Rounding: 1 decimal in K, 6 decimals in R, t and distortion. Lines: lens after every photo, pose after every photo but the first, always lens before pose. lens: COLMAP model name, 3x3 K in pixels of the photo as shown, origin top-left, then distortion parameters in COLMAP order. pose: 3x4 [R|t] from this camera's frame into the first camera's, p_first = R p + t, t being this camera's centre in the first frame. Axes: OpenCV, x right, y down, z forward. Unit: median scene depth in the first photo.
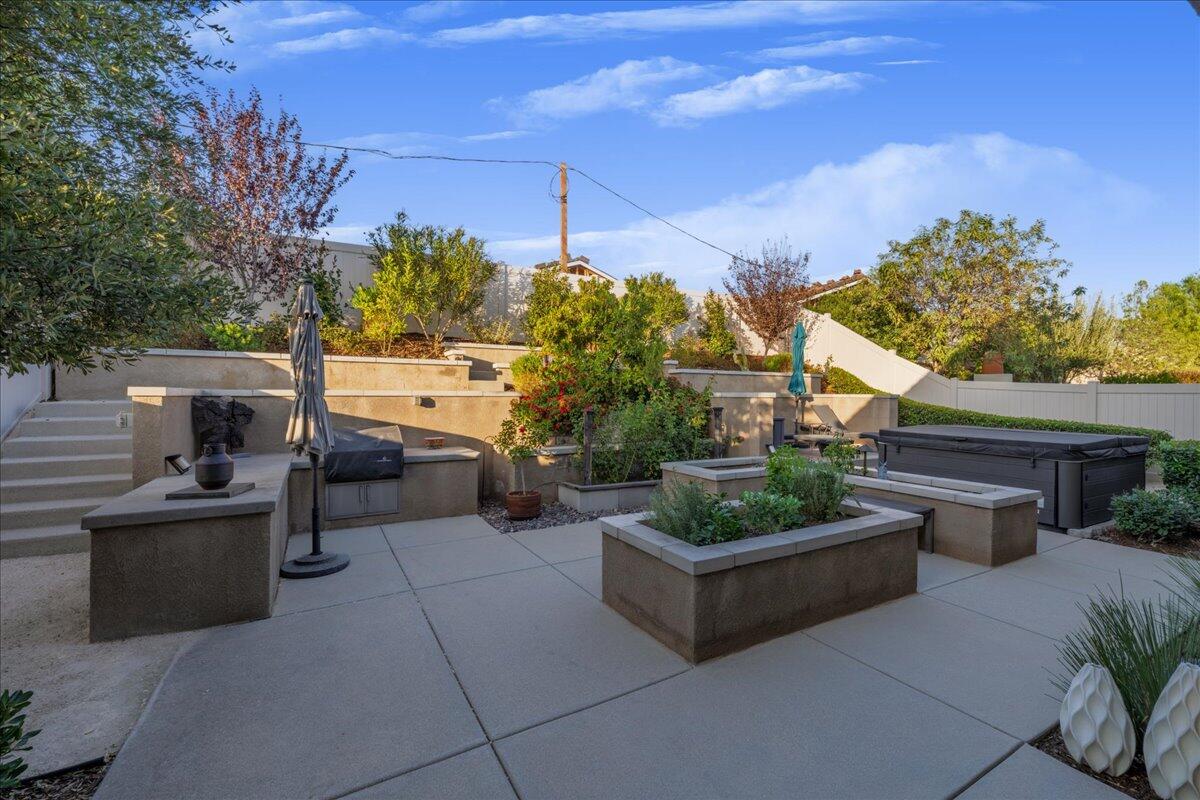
lens RADIAL K [[503.4, 0, 599.4], [0, 503.4, 397.4], [0, 0, 1]] dist [-0.000403, -0.000243]
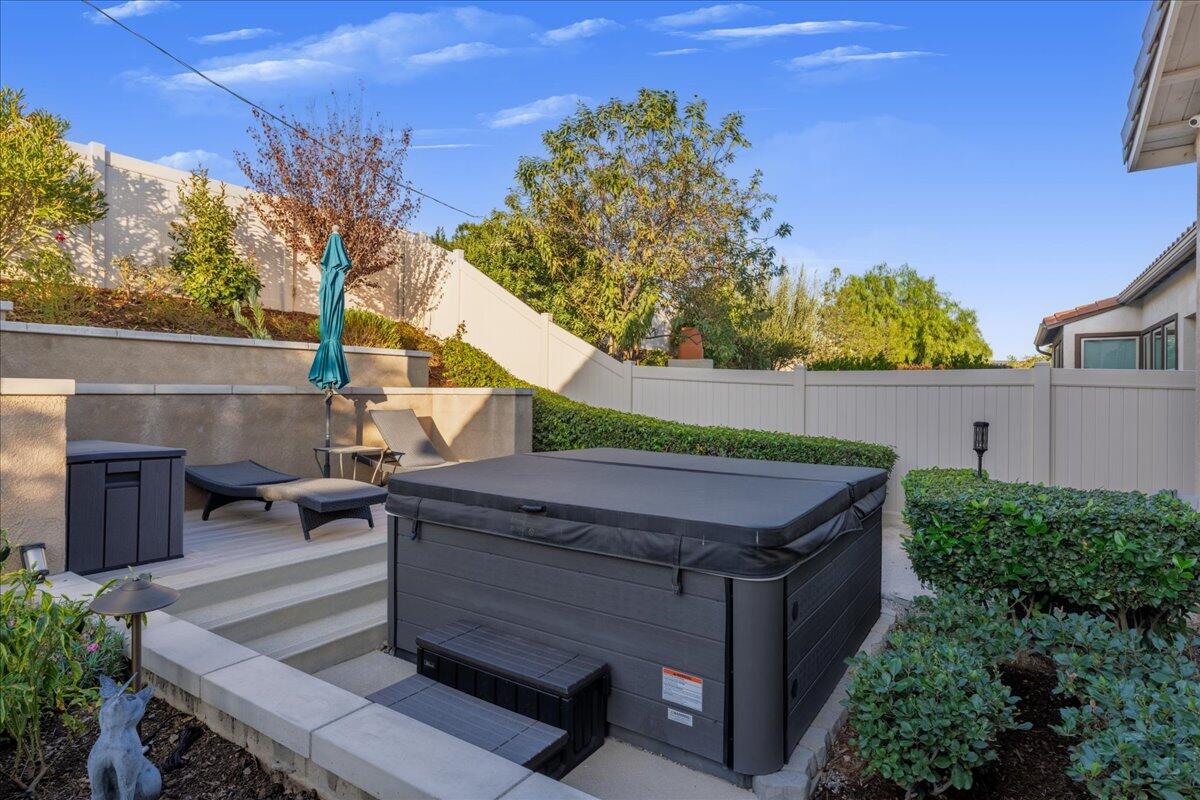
lens RADIAL K [[652.9, 0, 597.4], [0, 652.9, 396.6], [0, 0, 1]] dist [-0.000342, -0.000415]
pose [[0.886914, -0.004396, 0.461913, 0.291022], [0.003487, 0.999990, 0.002822, 0.001380], [-0.461921, -0.000892, 0.886921, 0.301870]]
